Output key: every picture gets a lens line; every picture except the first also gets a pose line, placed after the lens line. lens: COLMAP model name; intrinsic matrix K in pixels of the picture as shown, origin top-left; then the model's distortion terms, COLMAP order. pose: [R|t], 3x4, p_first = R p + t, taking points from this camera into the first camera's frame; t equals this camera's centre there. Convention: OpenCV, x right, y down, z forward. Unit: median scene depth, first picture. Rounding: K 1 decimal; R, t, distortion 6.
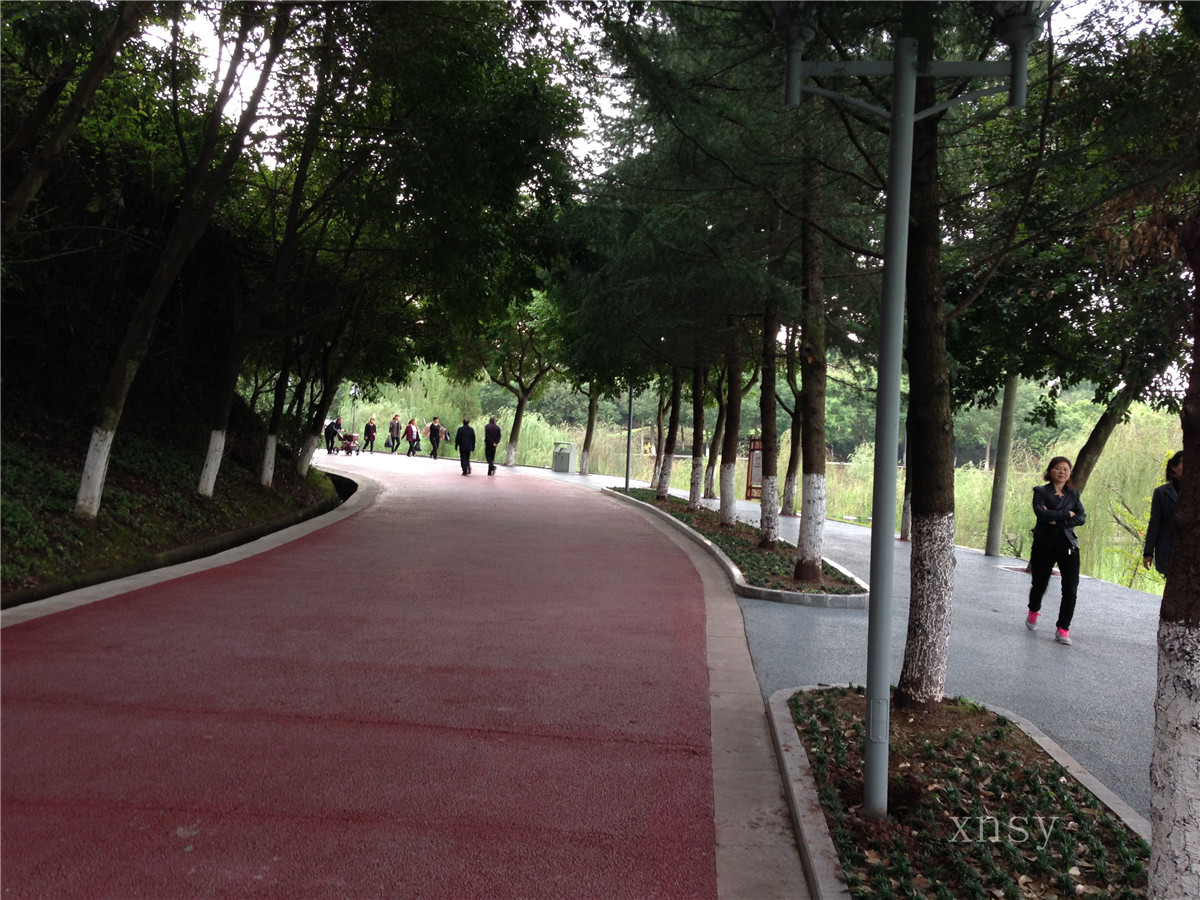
lens RADIAL K [[1147.2, 0, 597.6], [0, 1147.2, 447.3], [0, 0, 1]] dist [0.070058, -0.003695]
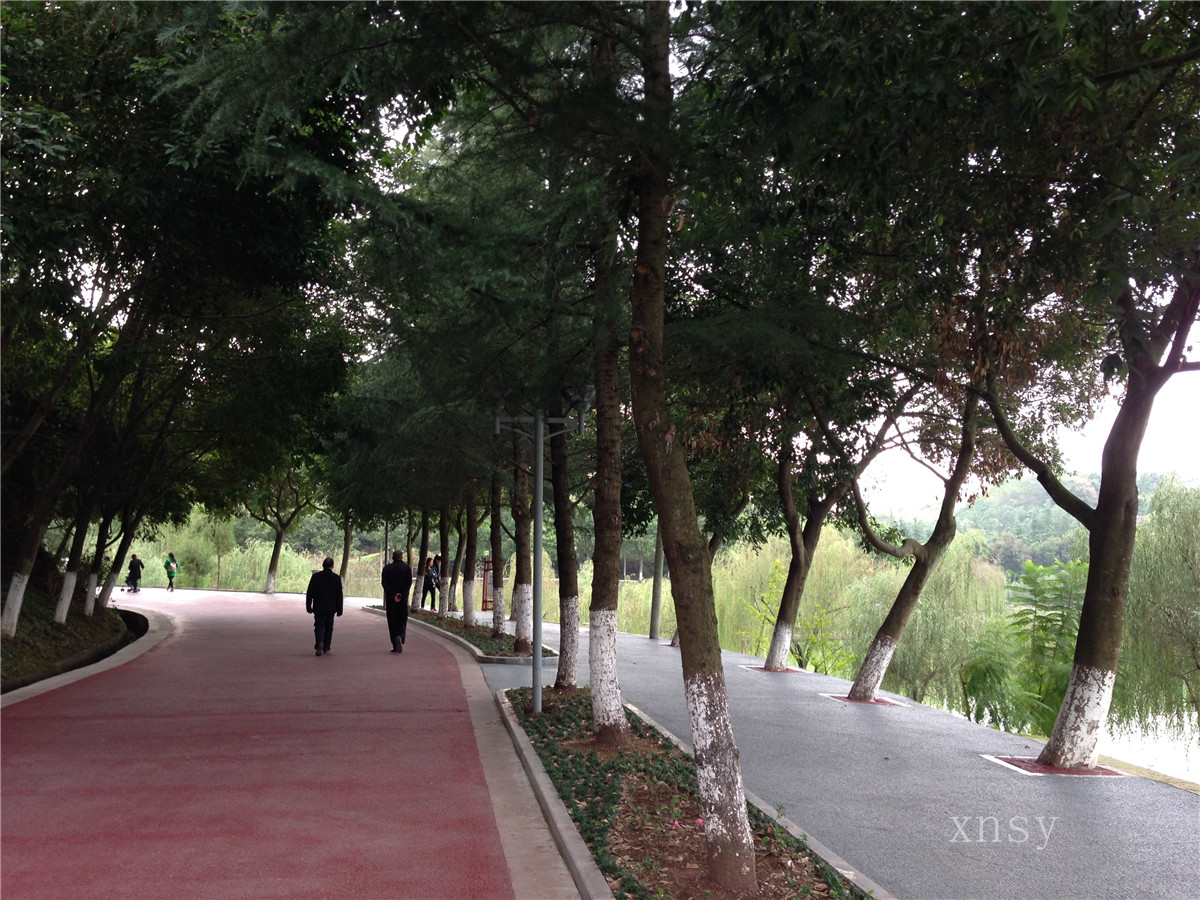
lens RADIAL K [[1147.2, 0, 597.6], [0, 1147.2, 447.3], [0, 0, 1]] dist [0.070058, -0.003695]
pose [[0.973189, -0.010999, 0.229743, -0.118818], [0.034989, 0.994311, -0.100609, -0.002374], [-0.227329, 0.105950, 0.968037, -0.901229]]
